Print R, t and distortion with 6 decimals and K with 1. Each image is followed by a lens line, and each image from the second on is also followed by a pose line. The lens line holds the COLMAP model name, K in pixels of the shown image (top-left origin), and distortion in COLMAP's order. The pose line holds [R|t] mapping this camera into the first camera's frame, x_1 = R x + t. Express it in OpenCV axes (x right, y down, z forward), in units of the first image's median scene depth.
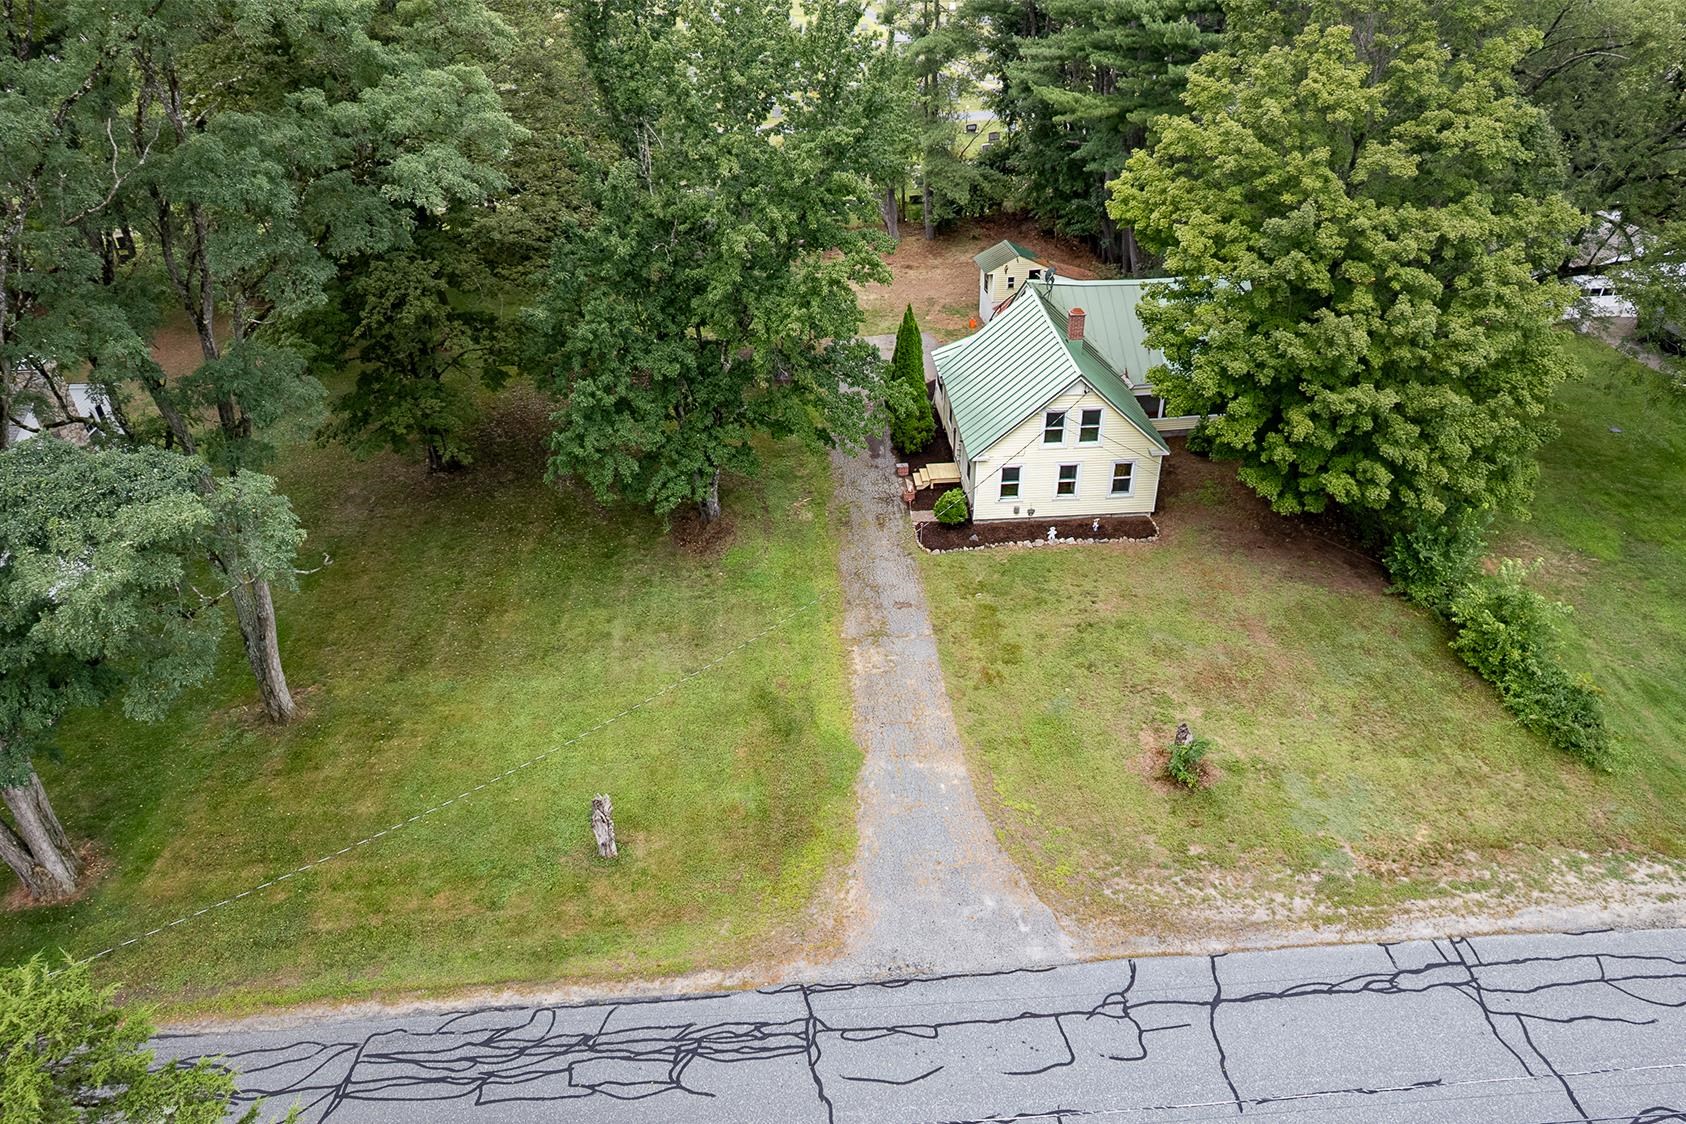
lens RADIAL K [[1133.2, 0, 889.6], [0, 1133.2, 563.6], [0, 0, 1]] dist [0.004410, 0.002119]
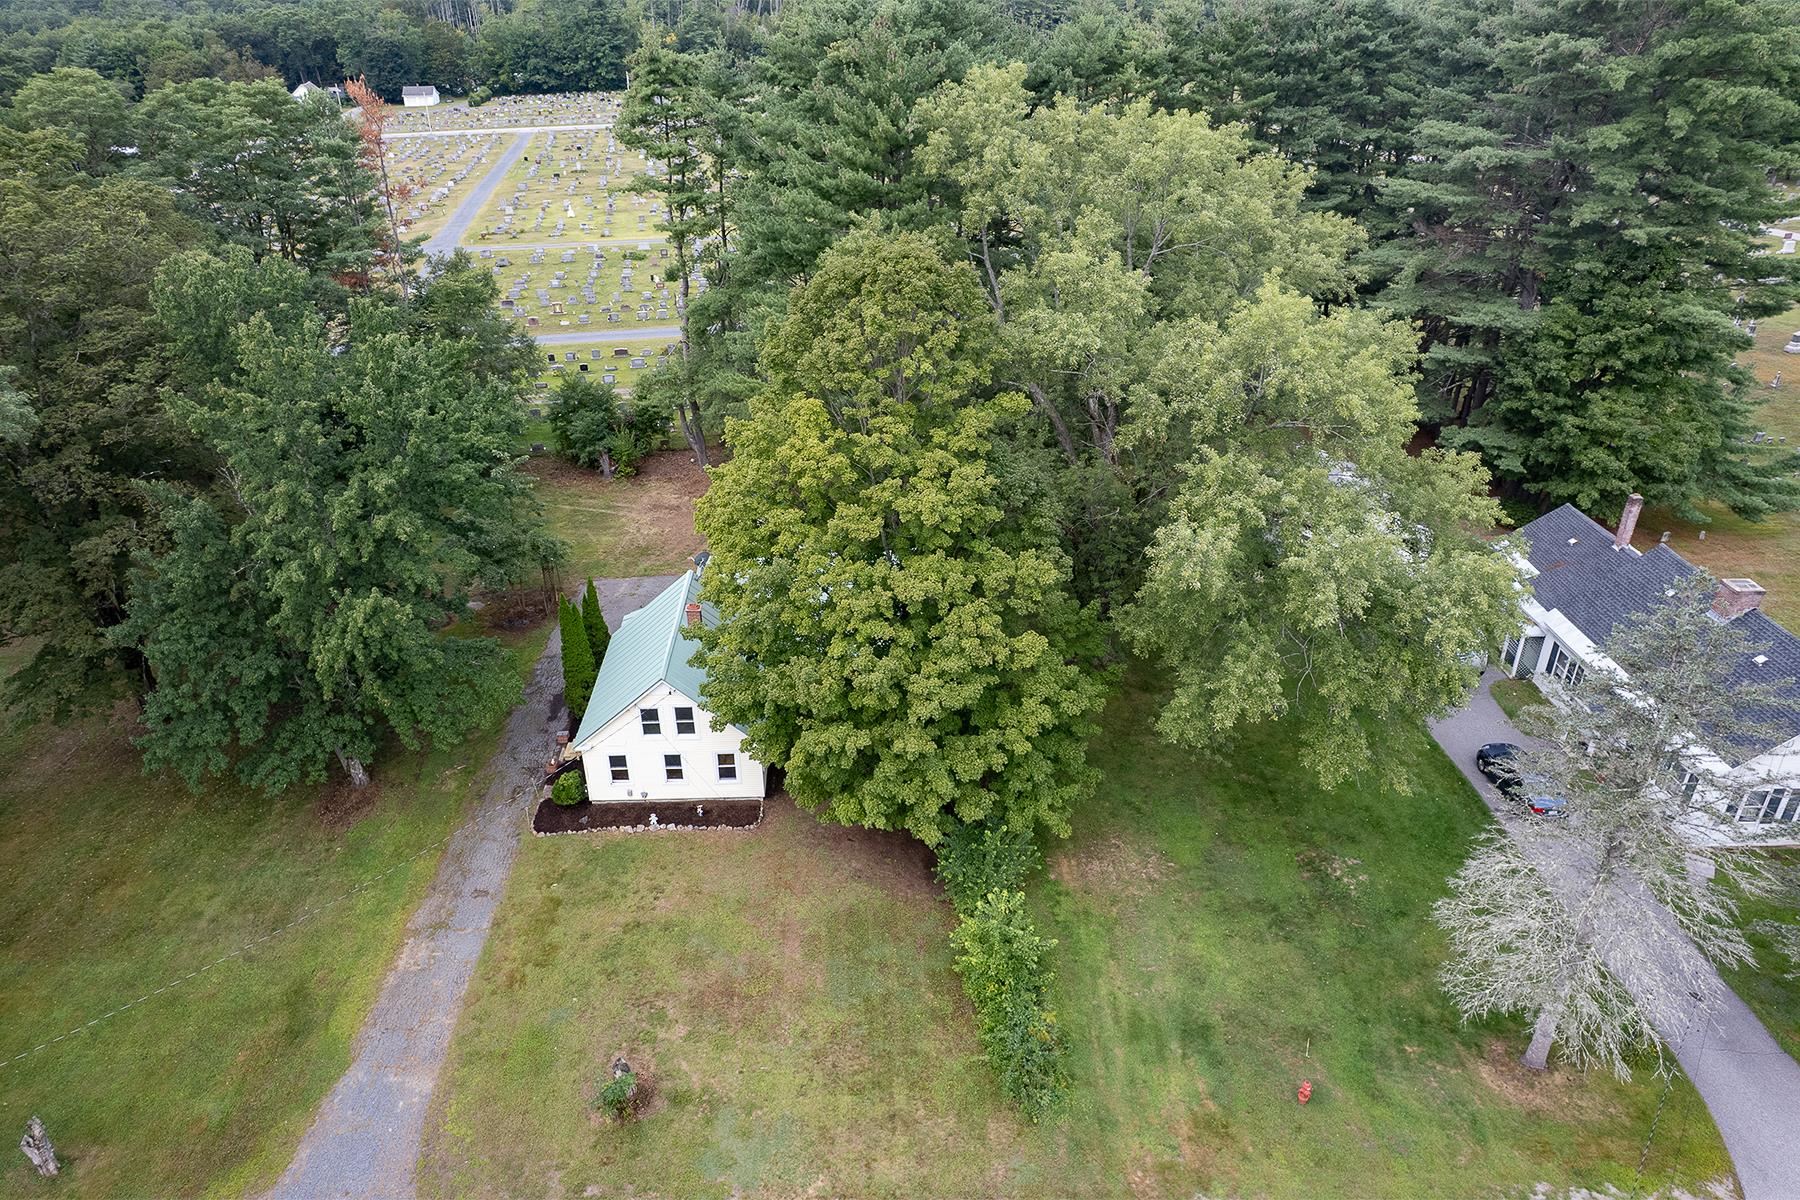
lens RADIAL K [[1122.7, 0, 900.0], [0, 1122.7, 600.0], [0, 0, 1]] dist [-0.002816, 0.000498]
pose [[0.997698, 0.024464, -0.063249, 0.429210], [-0.028747, 0.997290, -0.067721, -0.164405], [0.061421, 0.069383, 0.995697, -0.039723]]
